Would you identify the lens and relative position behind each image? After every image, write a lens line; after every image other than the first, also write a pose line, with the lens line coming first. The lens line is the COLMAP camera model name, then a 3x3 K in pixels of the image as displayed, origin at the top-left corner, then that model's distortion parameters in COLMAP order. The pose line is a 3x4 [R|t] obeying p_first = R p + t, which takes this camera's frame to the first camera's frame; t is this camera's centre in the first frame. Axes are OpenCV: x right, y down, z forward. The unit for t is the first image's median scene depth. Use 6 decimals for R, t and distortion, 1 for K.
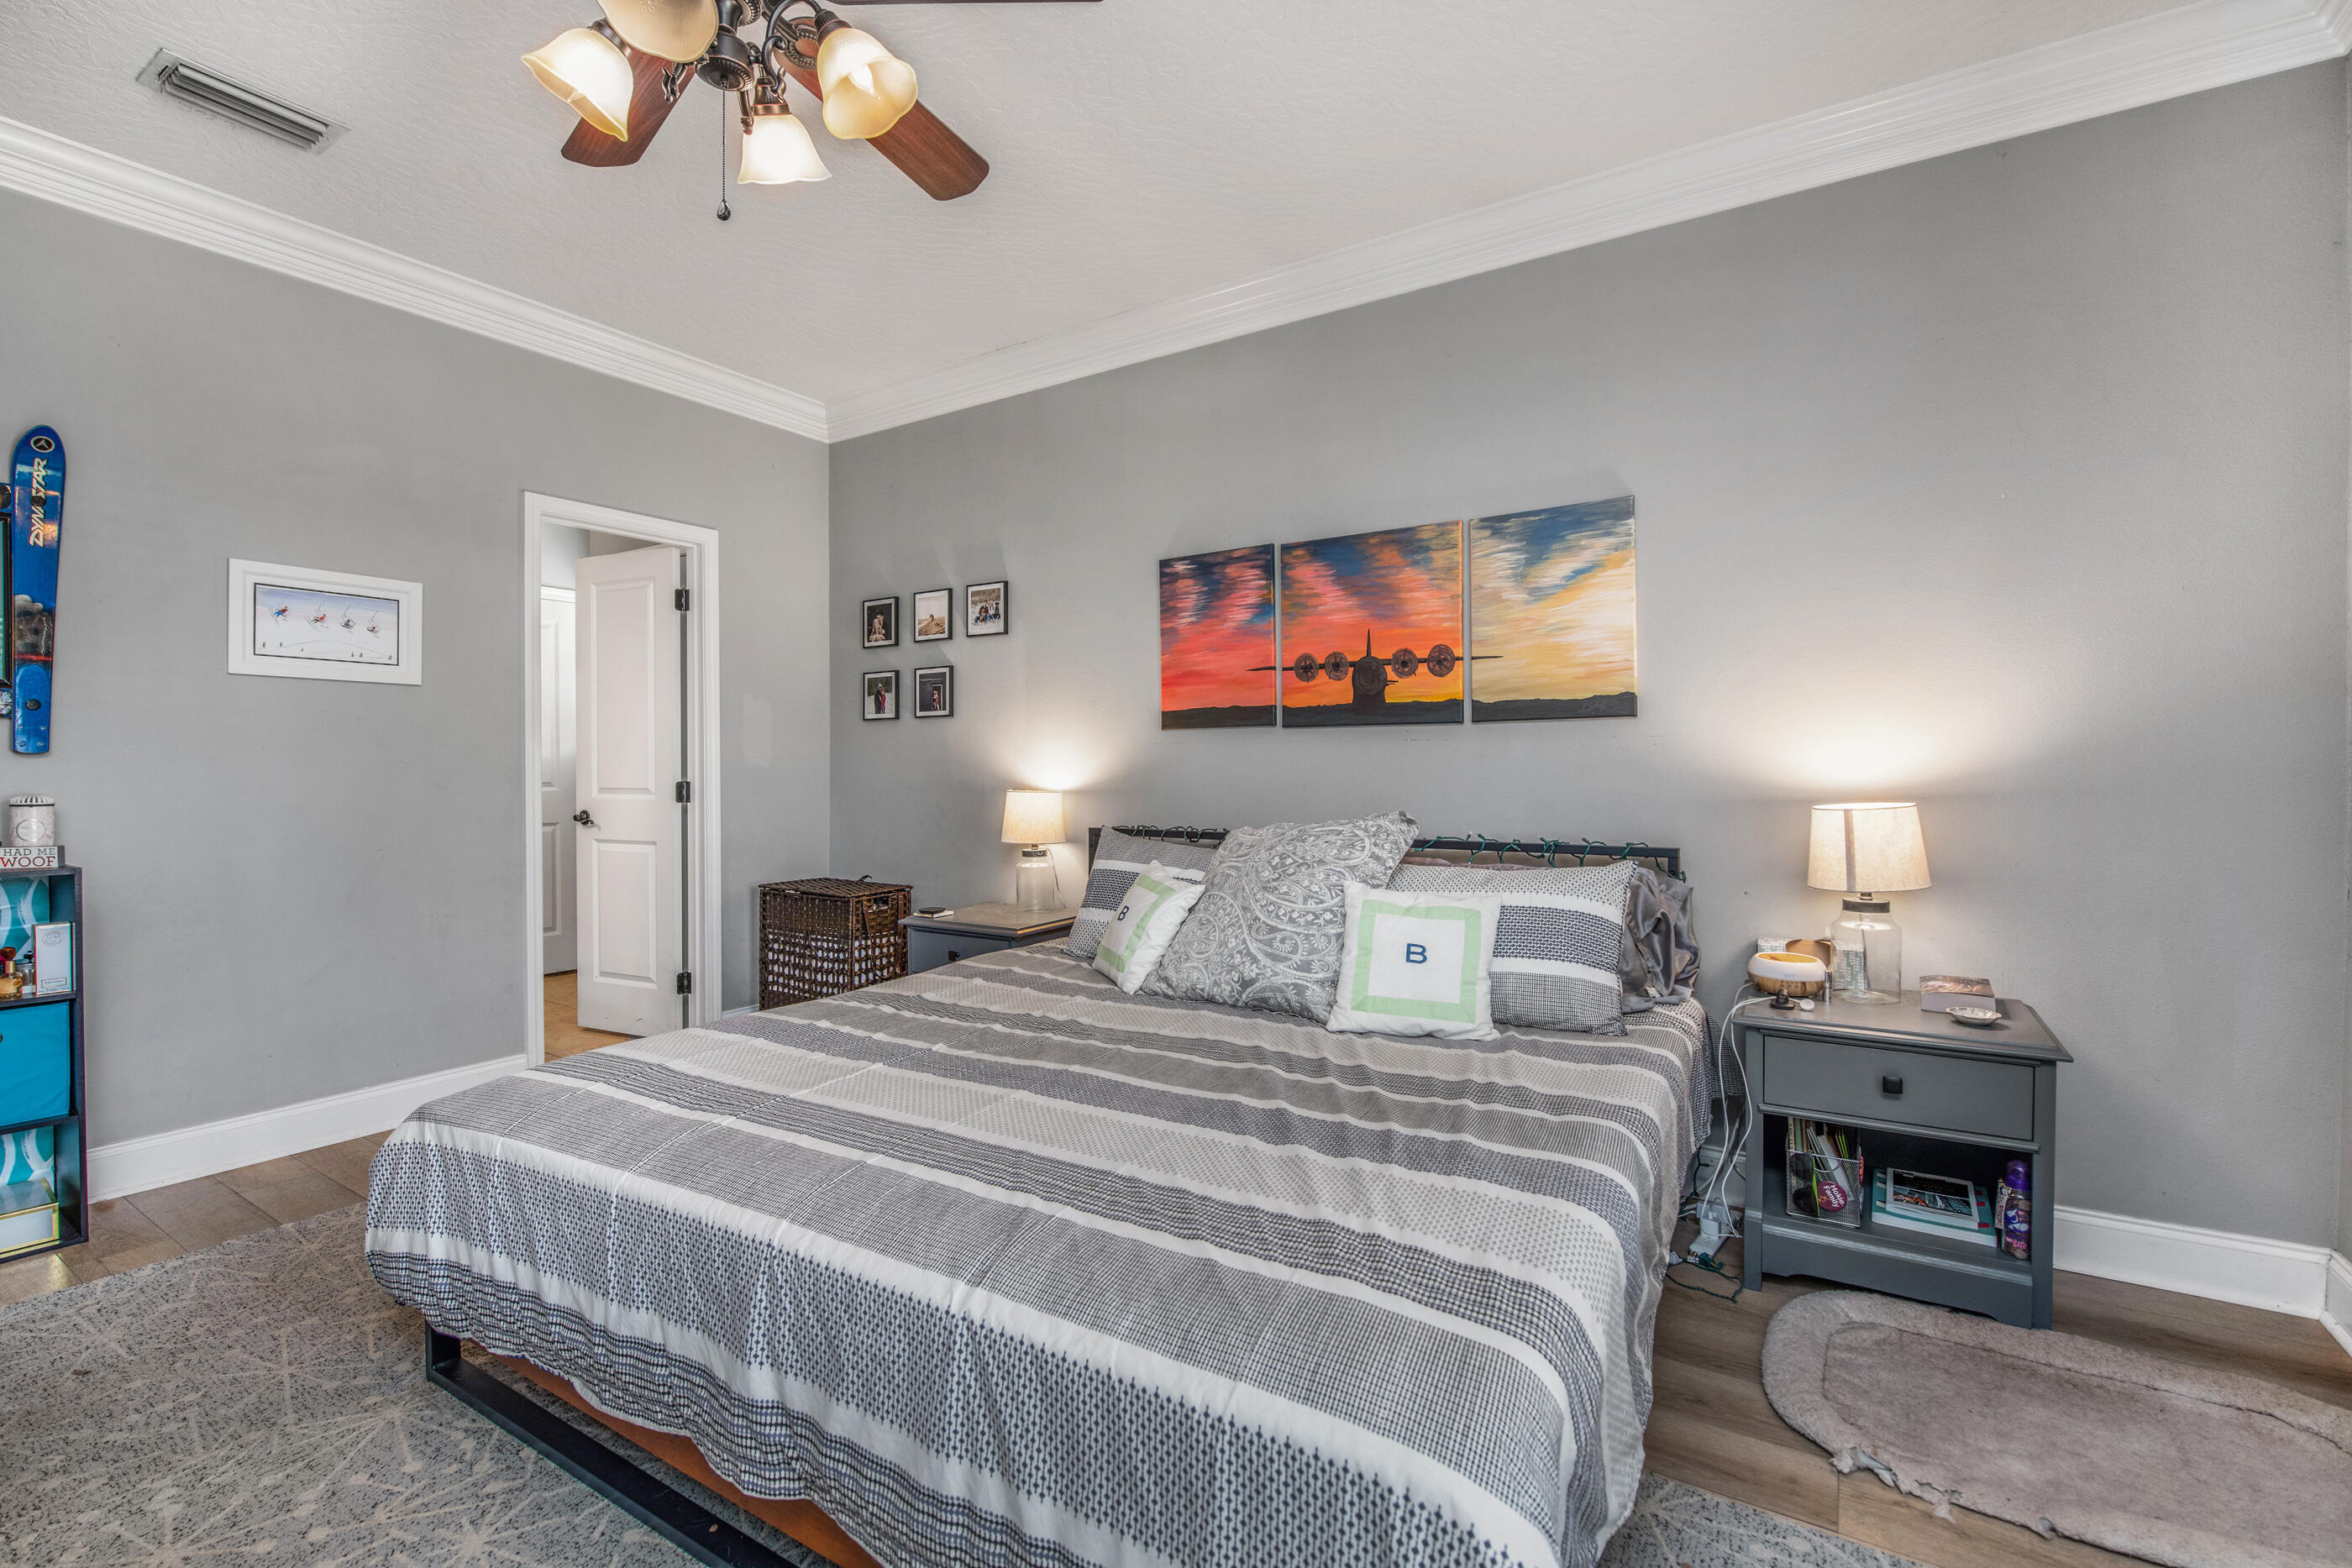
lens RADIAL K [[1046.6, 0, 1184.1], [0, 1046.6, 761.1], [0, 0, 1]] dist [-0.013065, -0.001387]
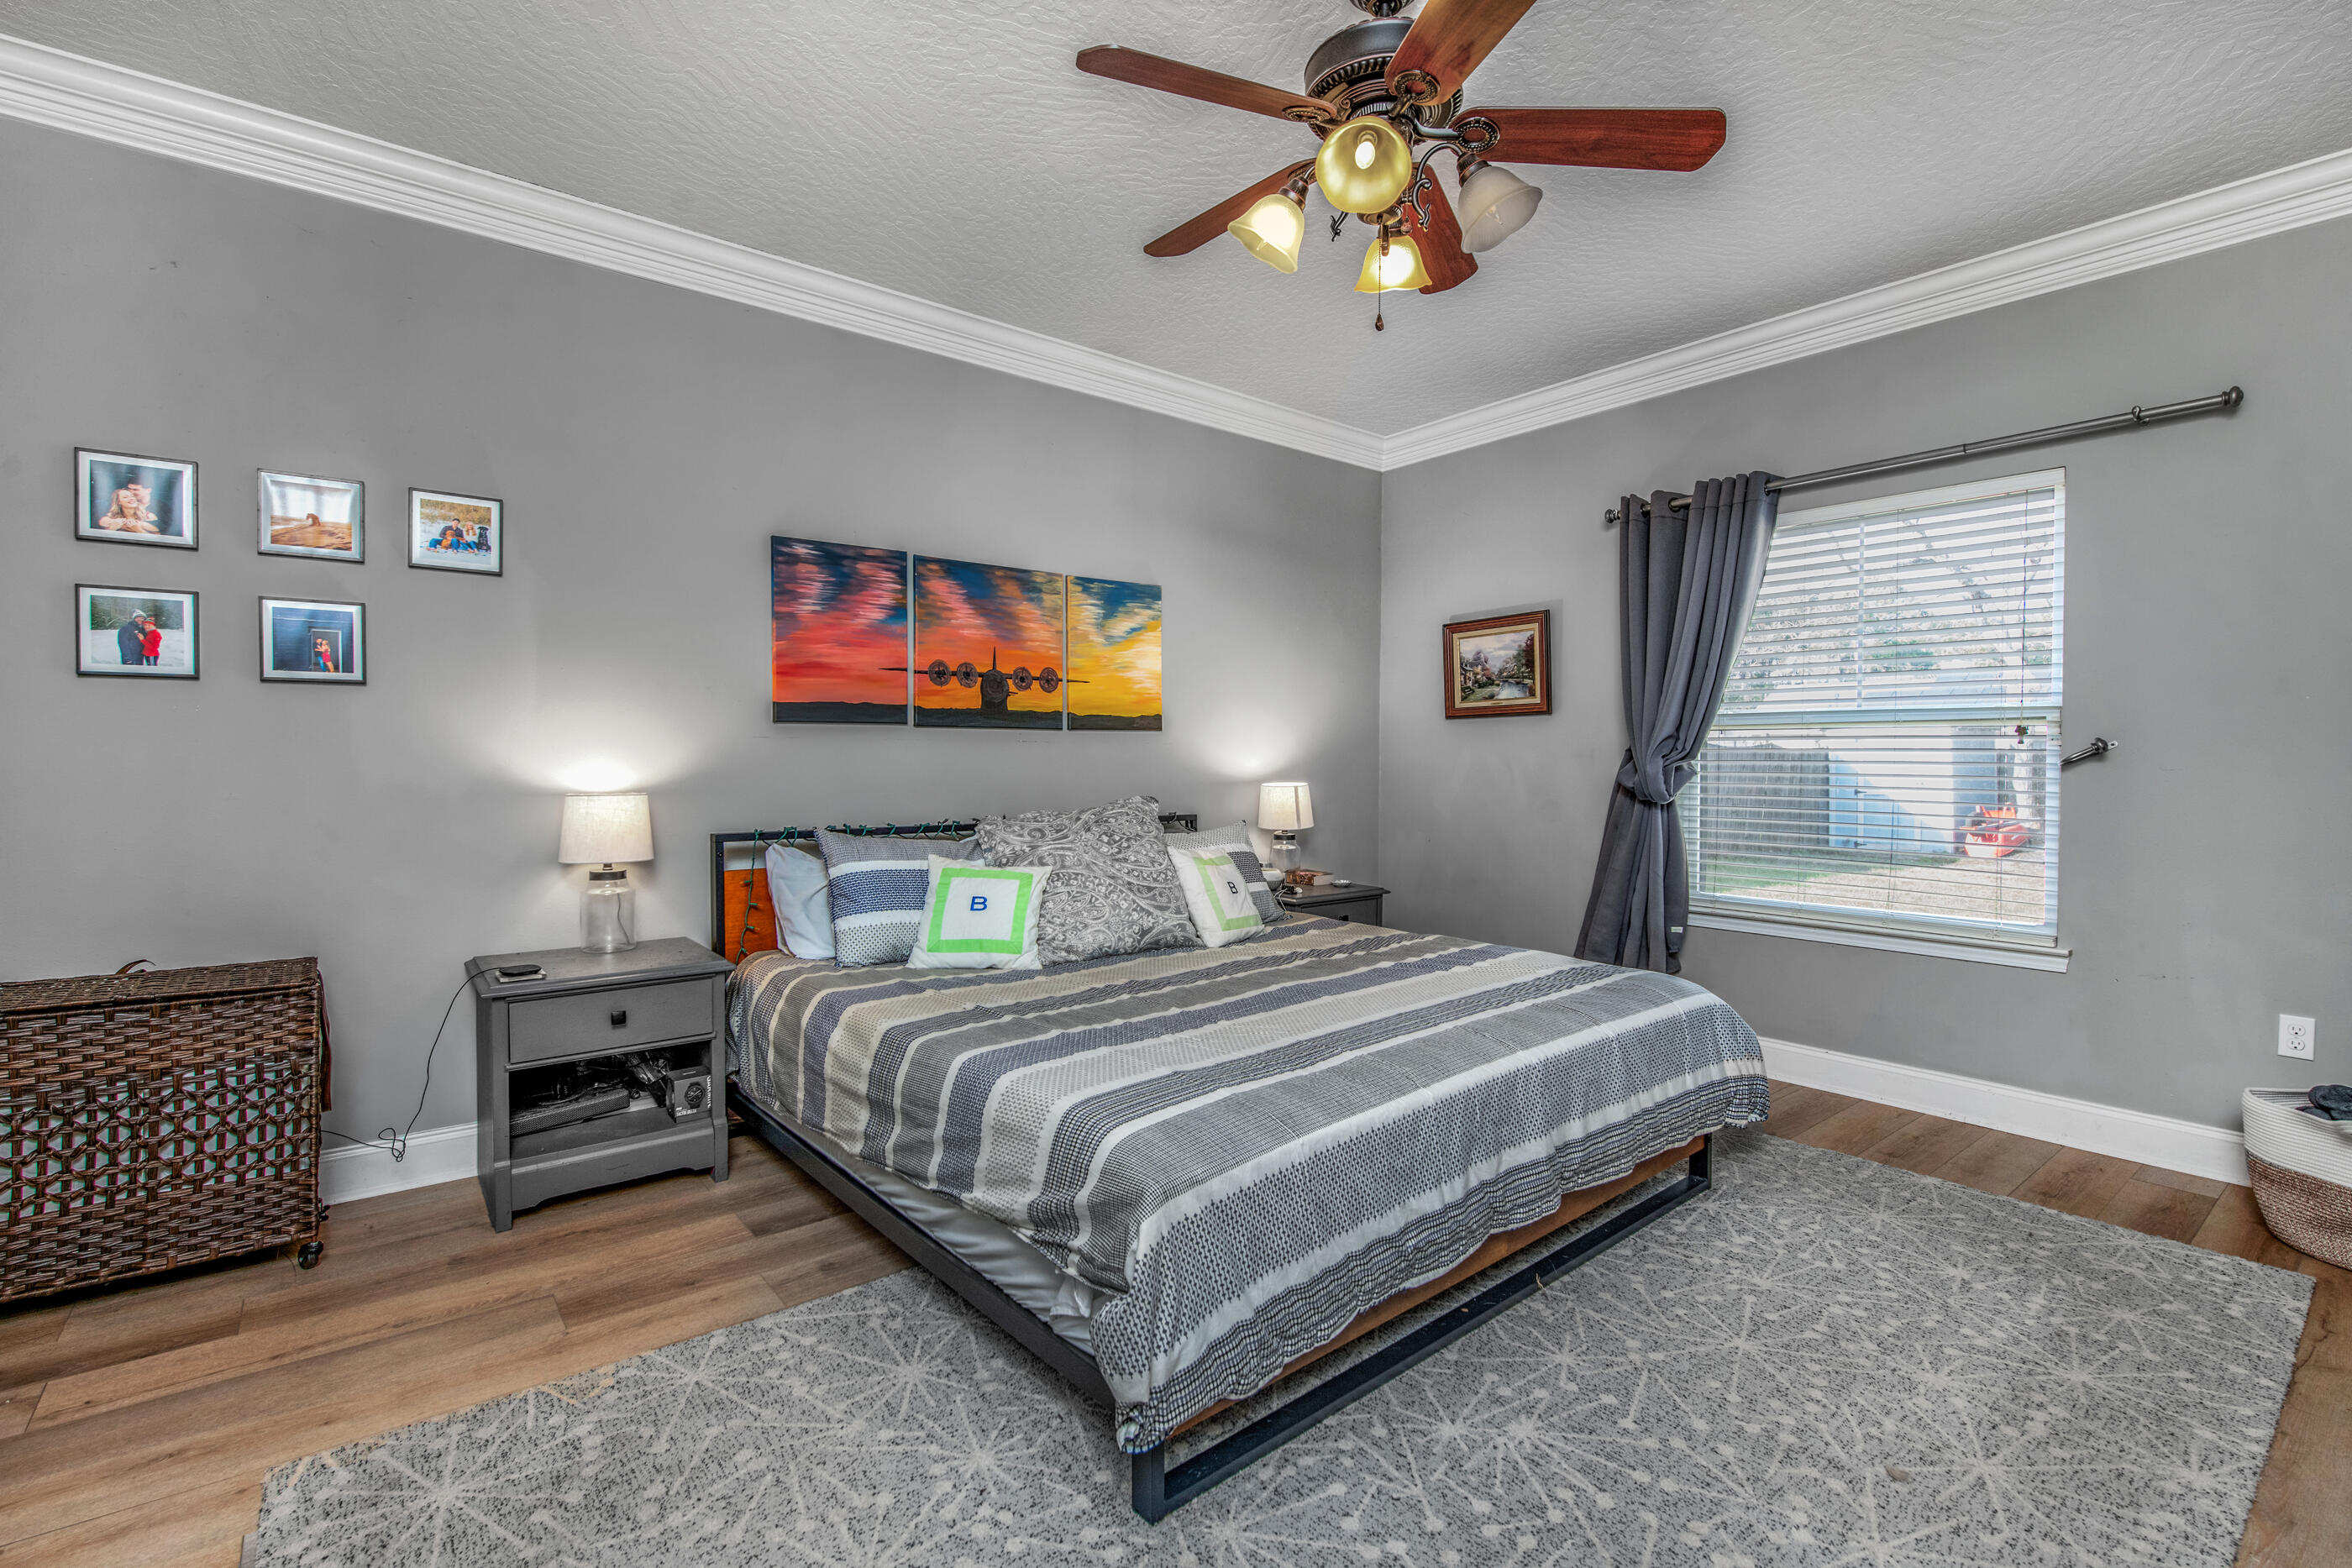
lens RADIAL K [[1046.6, 0, 1184.1], [0, 1046.6, 761.1], [0, 0, 1]] dist [-0.013065, -0.001387]
pose [[0.304803, 0.001711, 0.952414, -0.874688], [-0.007450, 0.999972, 0.000588, 0.000789], [-0.952386, -0.007275, 0.304807, 0.429026]]
